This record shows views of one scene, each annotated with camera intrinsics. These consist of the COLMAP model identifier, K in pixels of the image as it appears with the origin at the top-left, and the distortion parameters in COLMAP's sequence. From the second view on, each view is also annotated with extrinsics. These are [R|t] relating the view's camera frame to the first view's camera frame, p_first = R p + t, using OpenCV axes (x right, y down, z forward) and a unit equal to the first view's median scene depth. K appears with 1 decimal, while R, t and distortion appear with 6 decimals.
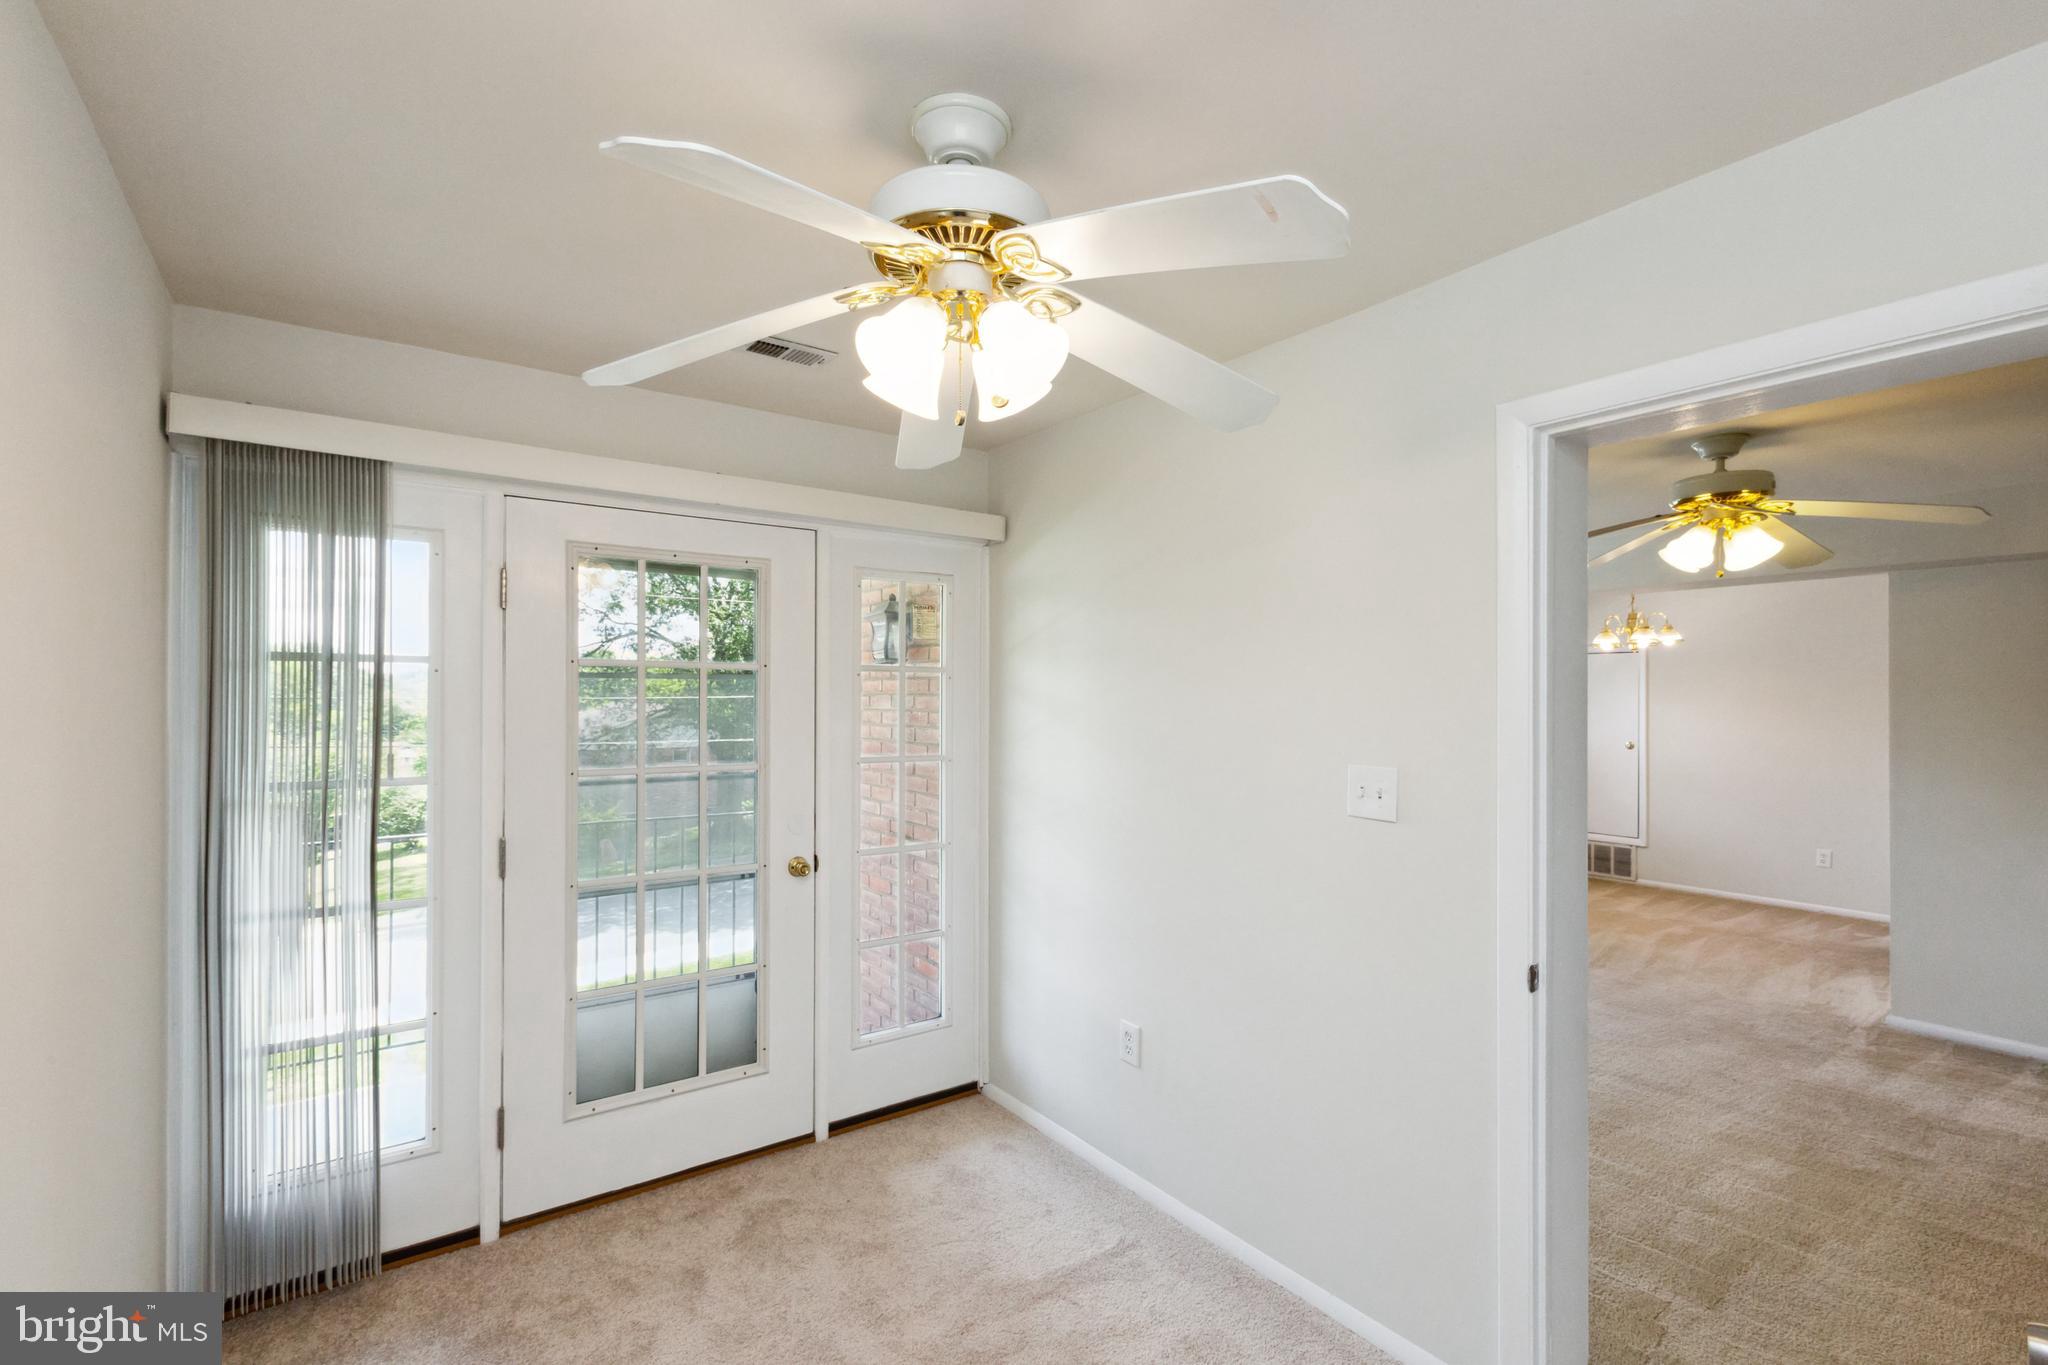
lens RADIAL K [[897.1, 0, 1024.5], [0, 897.1, 689.8], [0, 0, 1]] dist [0.000338, 0.000087]
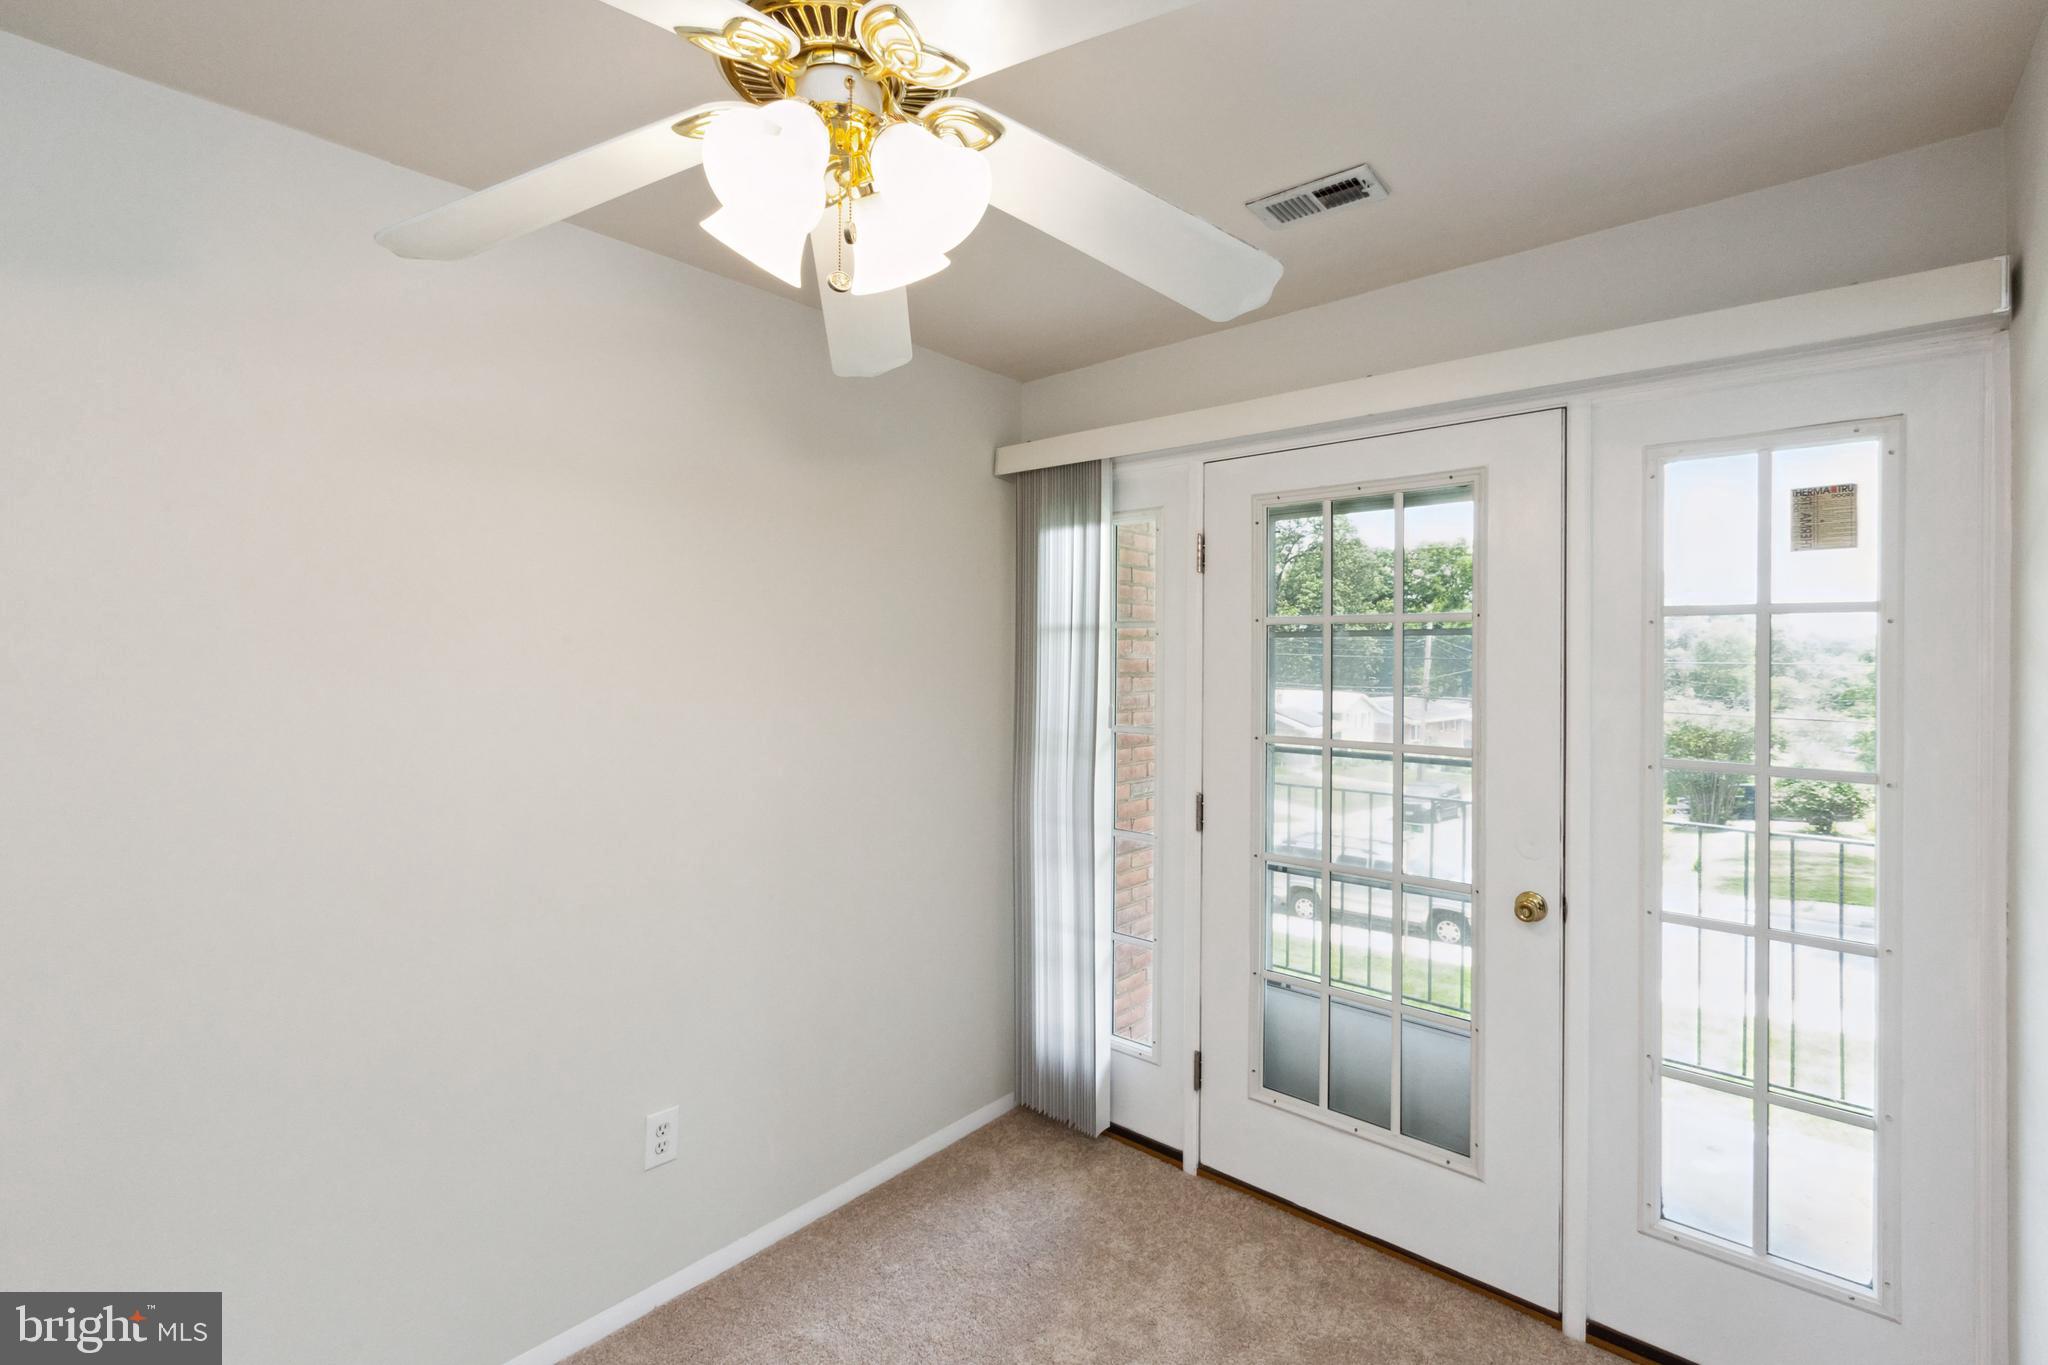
lens RADIAL K [[929.9, 0, 1027.3], [0, 929.9, 647.7], [0, 0, 1]] dist [-0.000788, -0.000284]
pose [[0.225380, -0.008987, -0.974229, 0.407410], [0.003018, 0.999959, -0.008526, 0.006000], [0.974266, -0.001018, 0.225398, 0.539067]]
